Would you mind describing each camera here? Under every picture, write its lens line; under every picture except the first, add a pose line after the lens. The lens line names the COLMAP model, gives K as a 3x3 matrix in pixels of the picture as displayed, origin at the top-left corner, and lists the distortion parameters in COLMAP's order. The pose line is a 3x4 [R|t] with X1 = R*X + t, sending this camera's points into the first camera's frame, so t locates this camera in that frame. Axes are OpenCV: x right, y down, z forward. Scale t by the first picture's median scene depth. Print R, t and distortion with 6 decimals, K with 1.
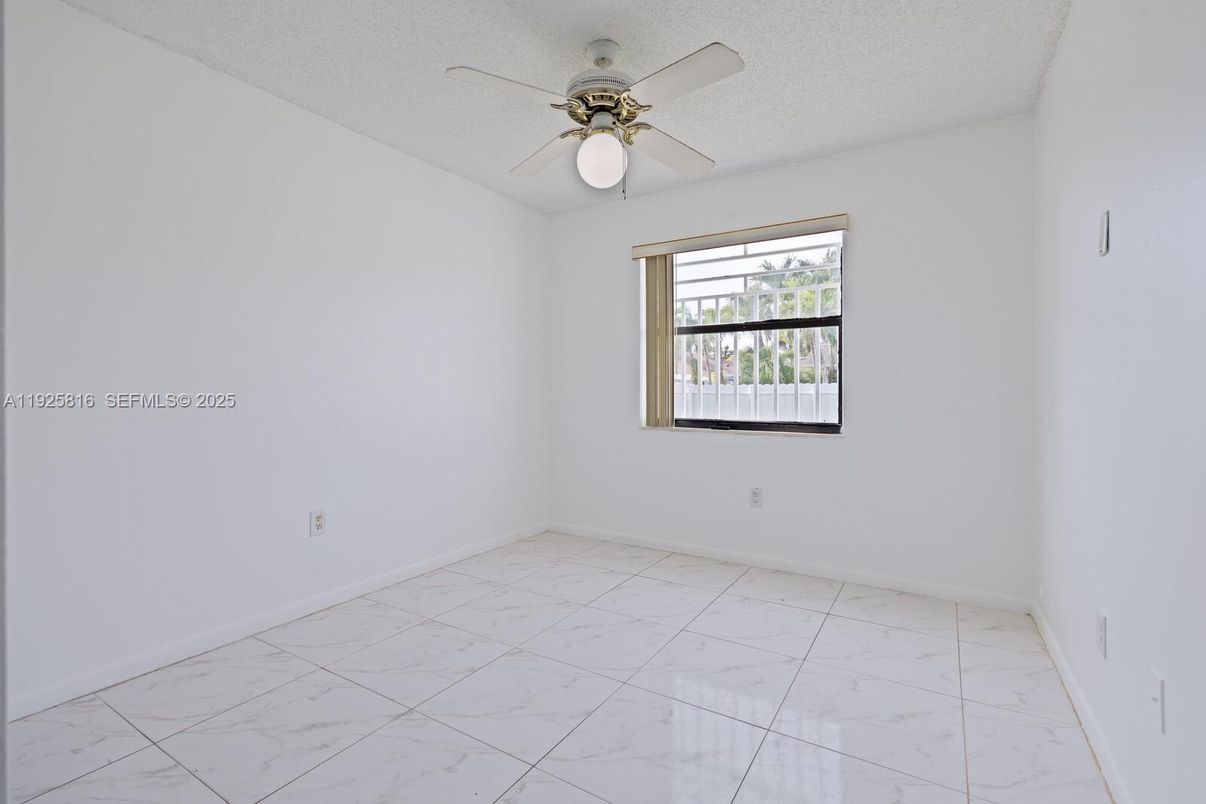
lens RADIAL K [[532.7, 0, 610.8], [0, 532.7, 402.6], [0, 0, 1]] dist [-0.000795, -0.000056]
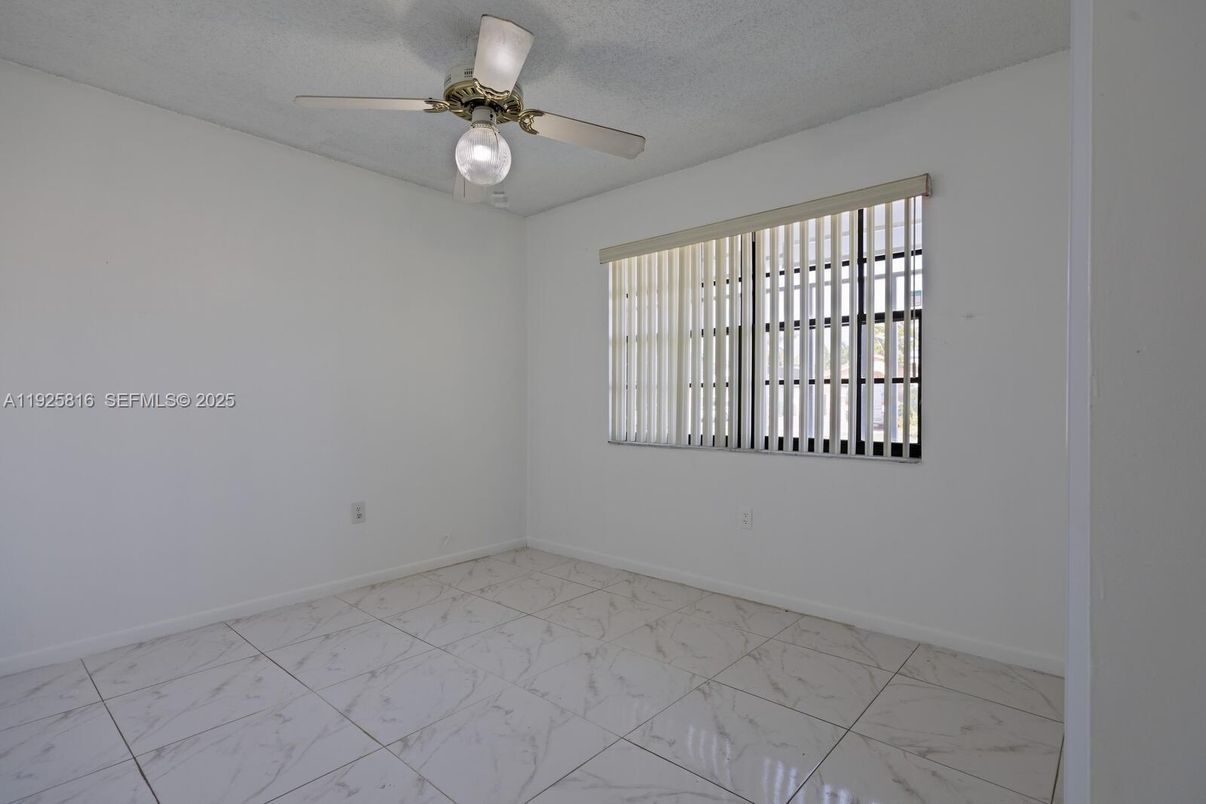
lens RADIAL K [[532.7, 0, 610.8], [0, 532.7, 402.6], [0, 0, 1]] dist [-0.000795, -0.000056]
pose [[0.211517, 0.011474, 0.977307, -0.434702], [0.021988, 0.999622, -0.016495, 0.001277], [-0.977127, 0.024978, 0.211185, 0.270369]]
